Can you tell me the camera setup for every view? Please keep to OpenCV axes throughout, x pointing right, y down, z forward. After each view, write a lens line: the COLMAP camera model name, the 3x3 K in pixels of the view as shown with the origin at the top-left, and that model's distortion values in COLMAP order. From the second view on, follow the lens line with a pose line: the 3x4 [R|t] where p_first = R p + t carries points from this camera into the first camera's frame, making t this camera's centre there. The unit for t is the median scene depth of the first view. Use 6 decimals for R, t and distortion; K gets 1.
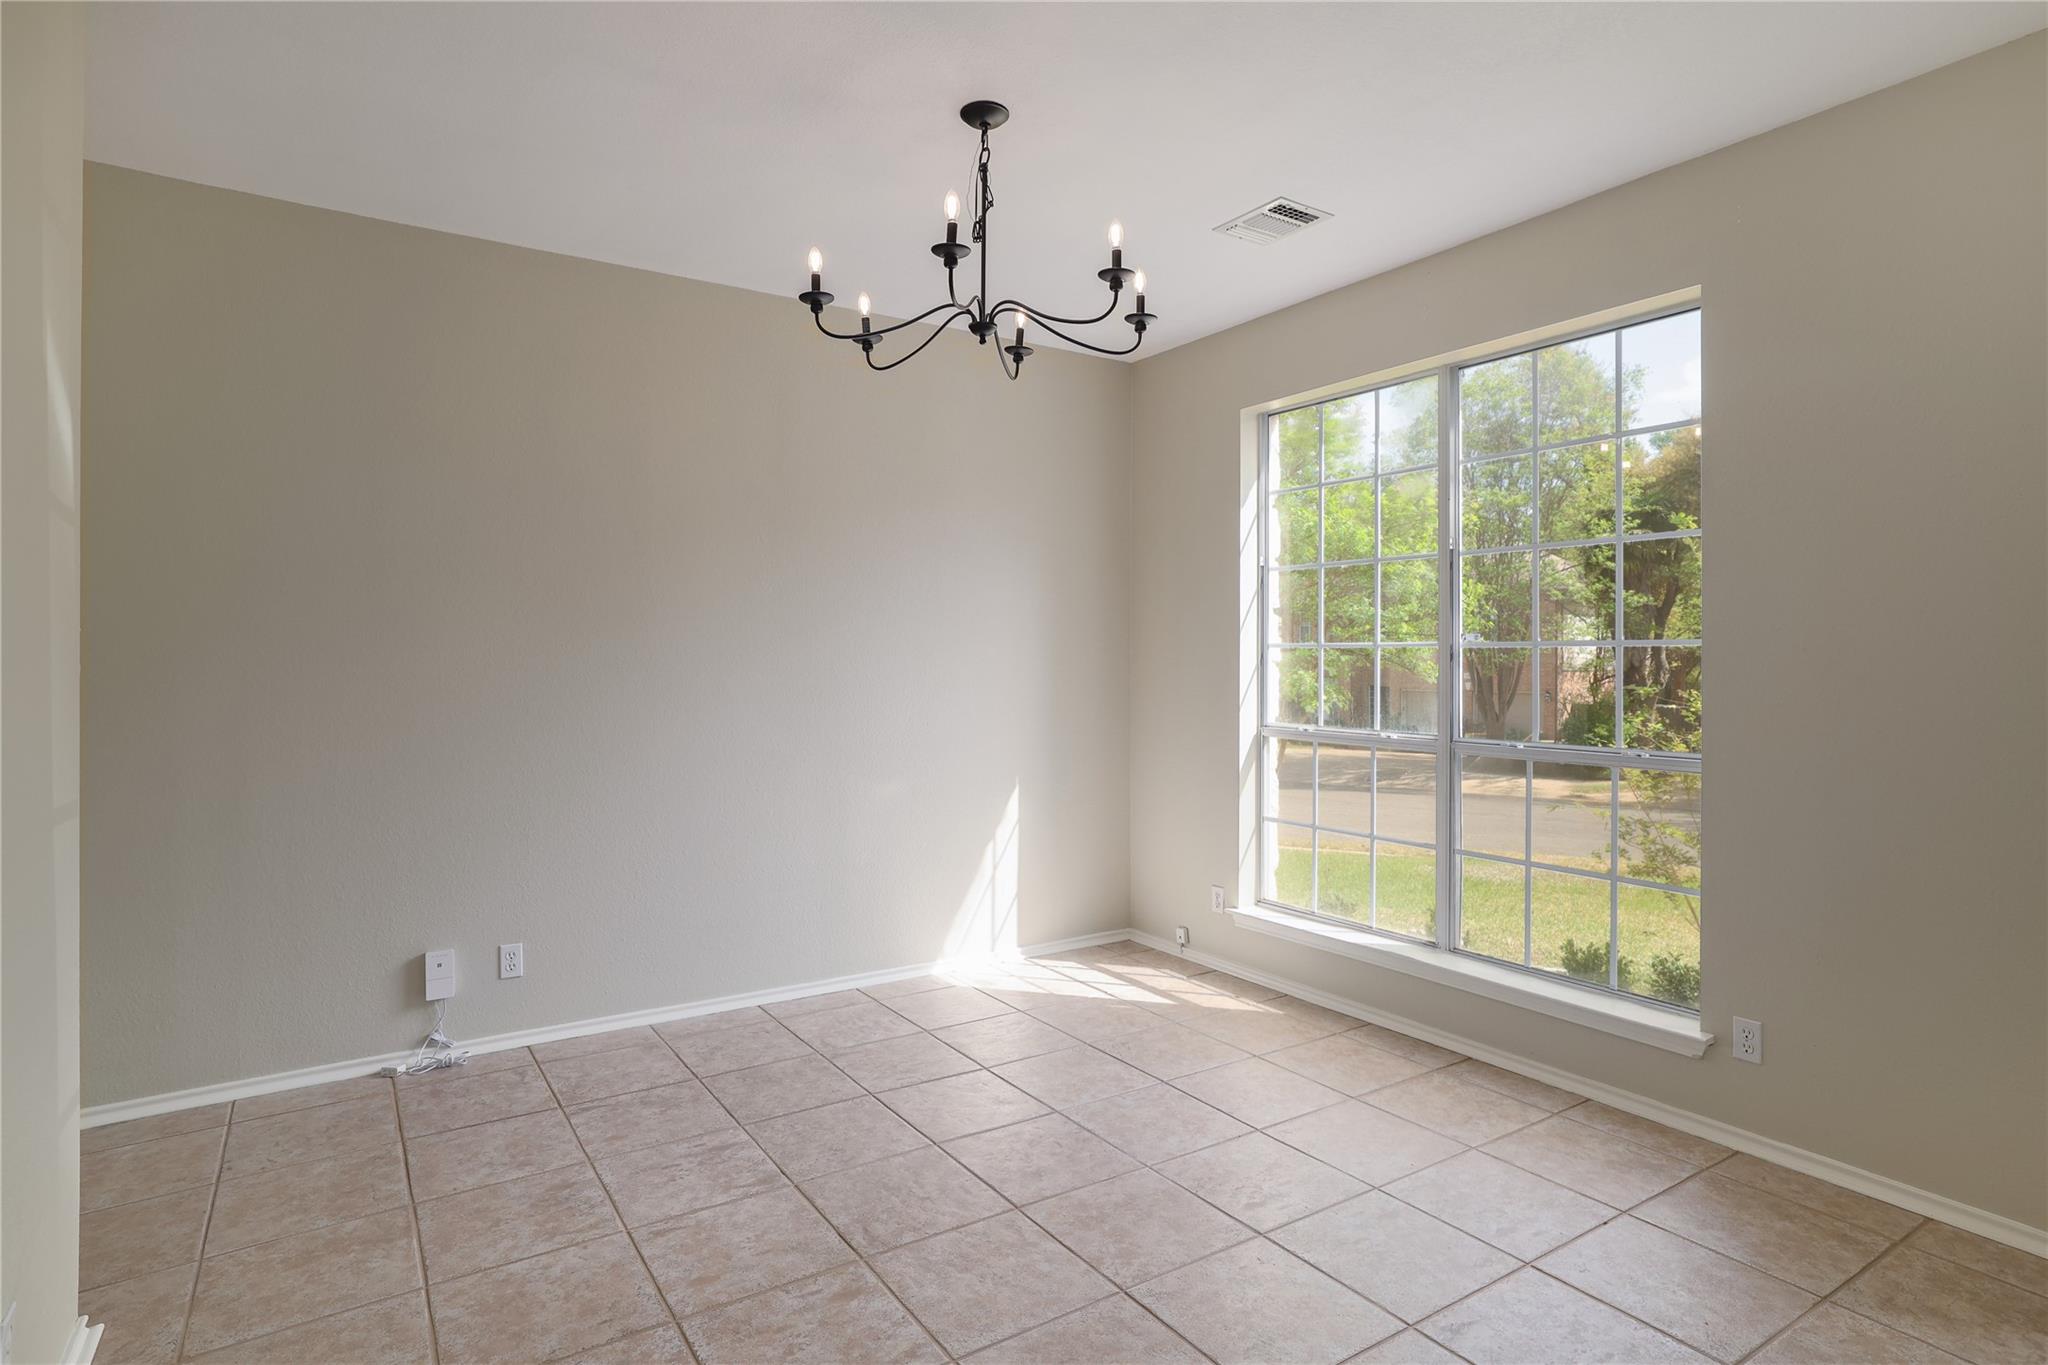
lens RADIAL K [[1099.6, 0, 1030.1], [0, 1099.6, 673.9], [0, 0, 1]] dist [0.006426, 0.003793]
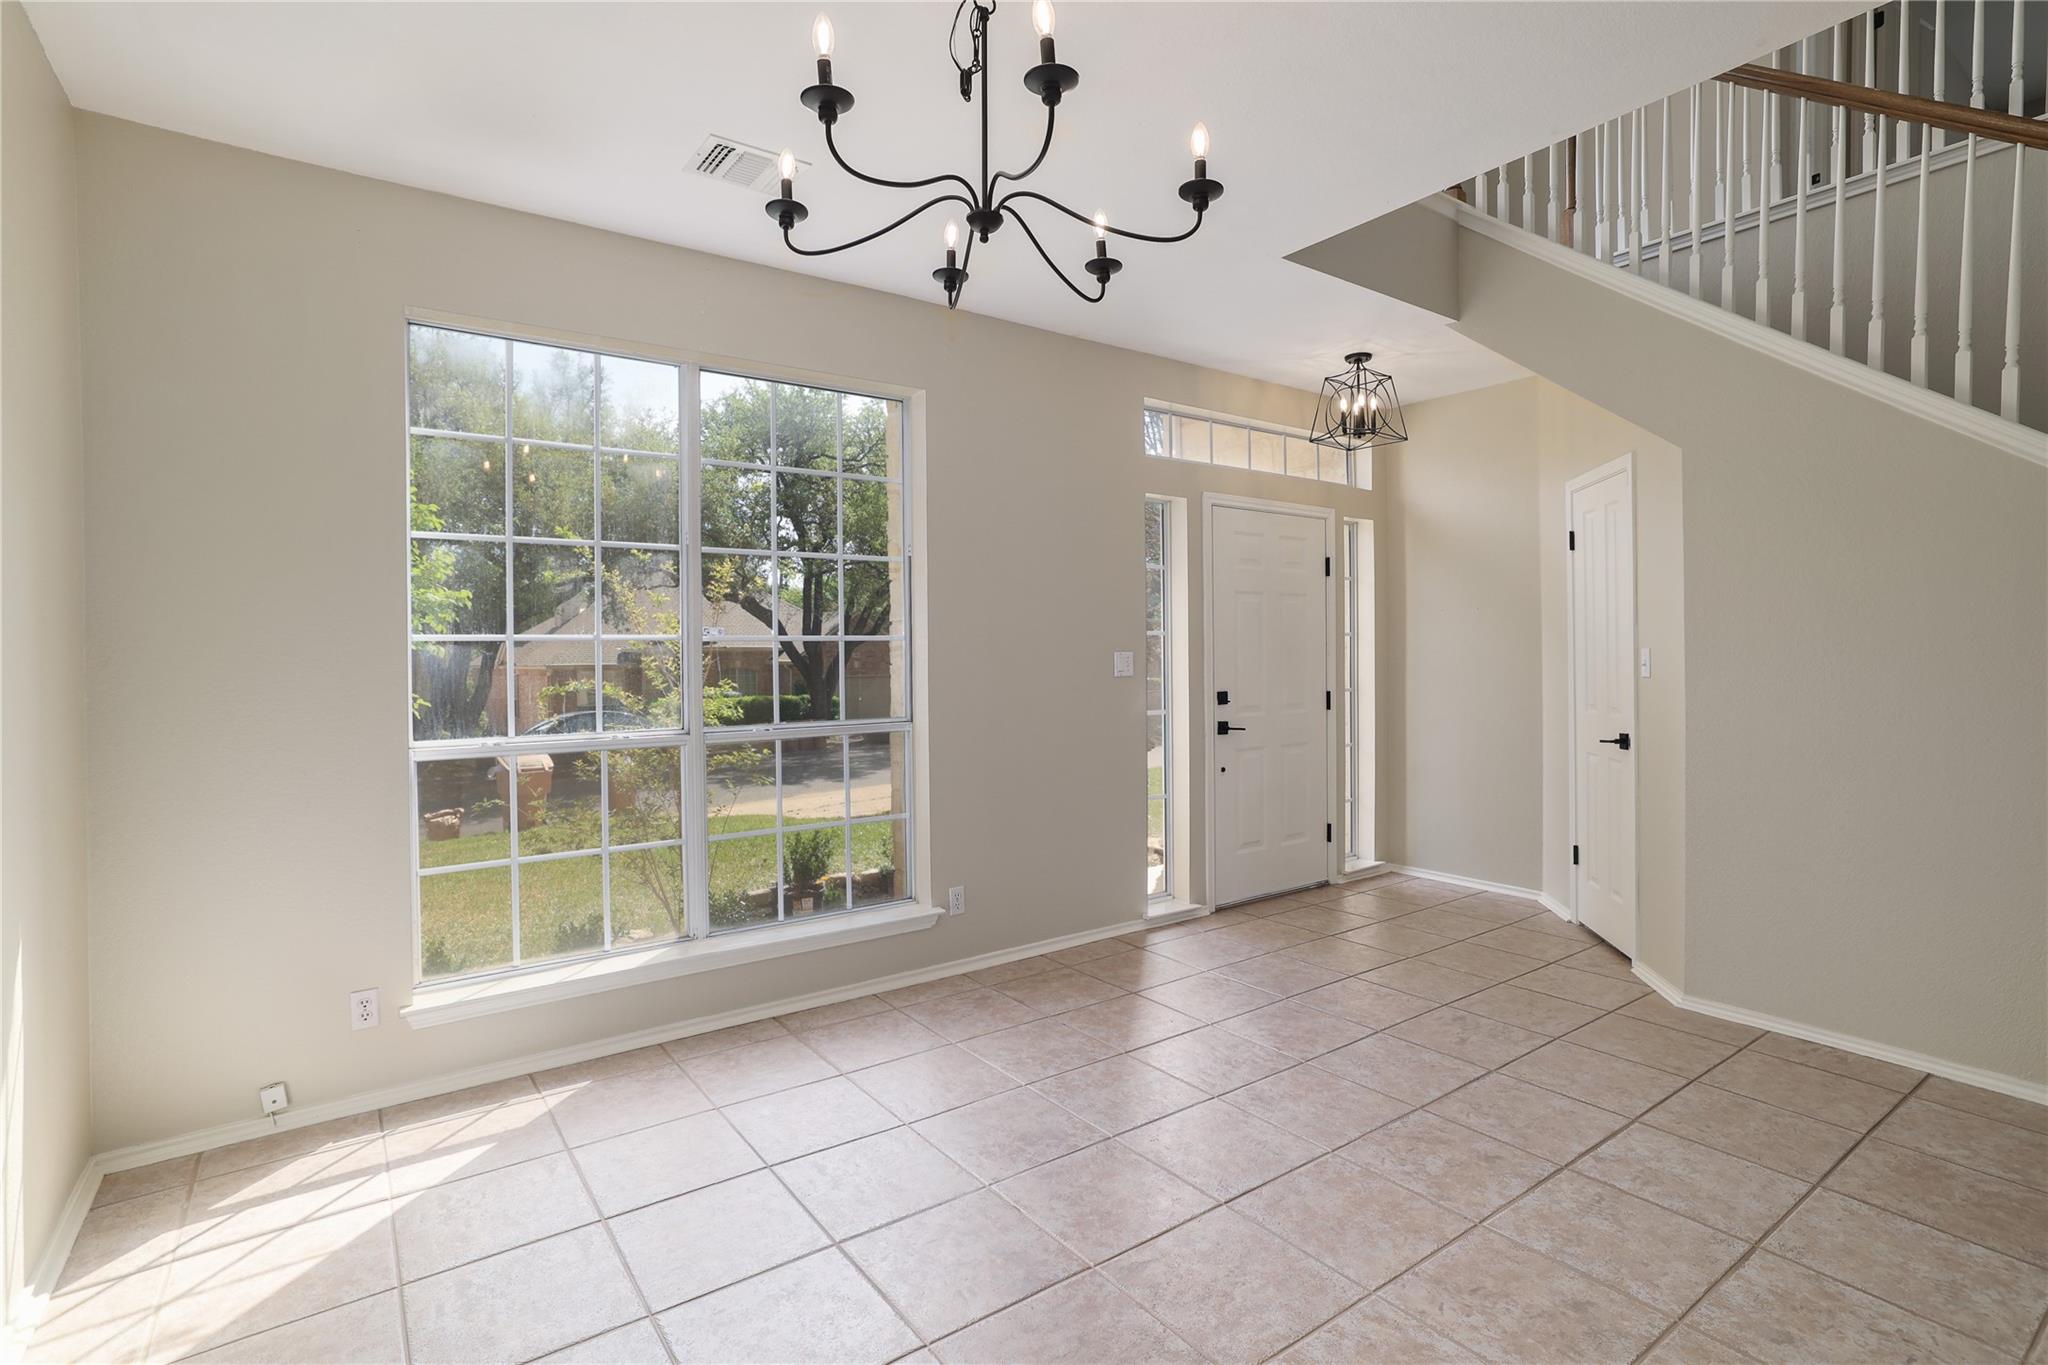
lens RADIAL K [[945.9, 0, 1025.0], [0, 945.9, 676.8], [0, 0, 1]] dist [-0.003799, 0.000903]
pose [[-0.044789, -0.018956, 0.998817, -0.537685], [0.016945, 0.999662, 0.019732, -0.009842], [-0.998853, 0.017809, -0.044453, 0.751565]]
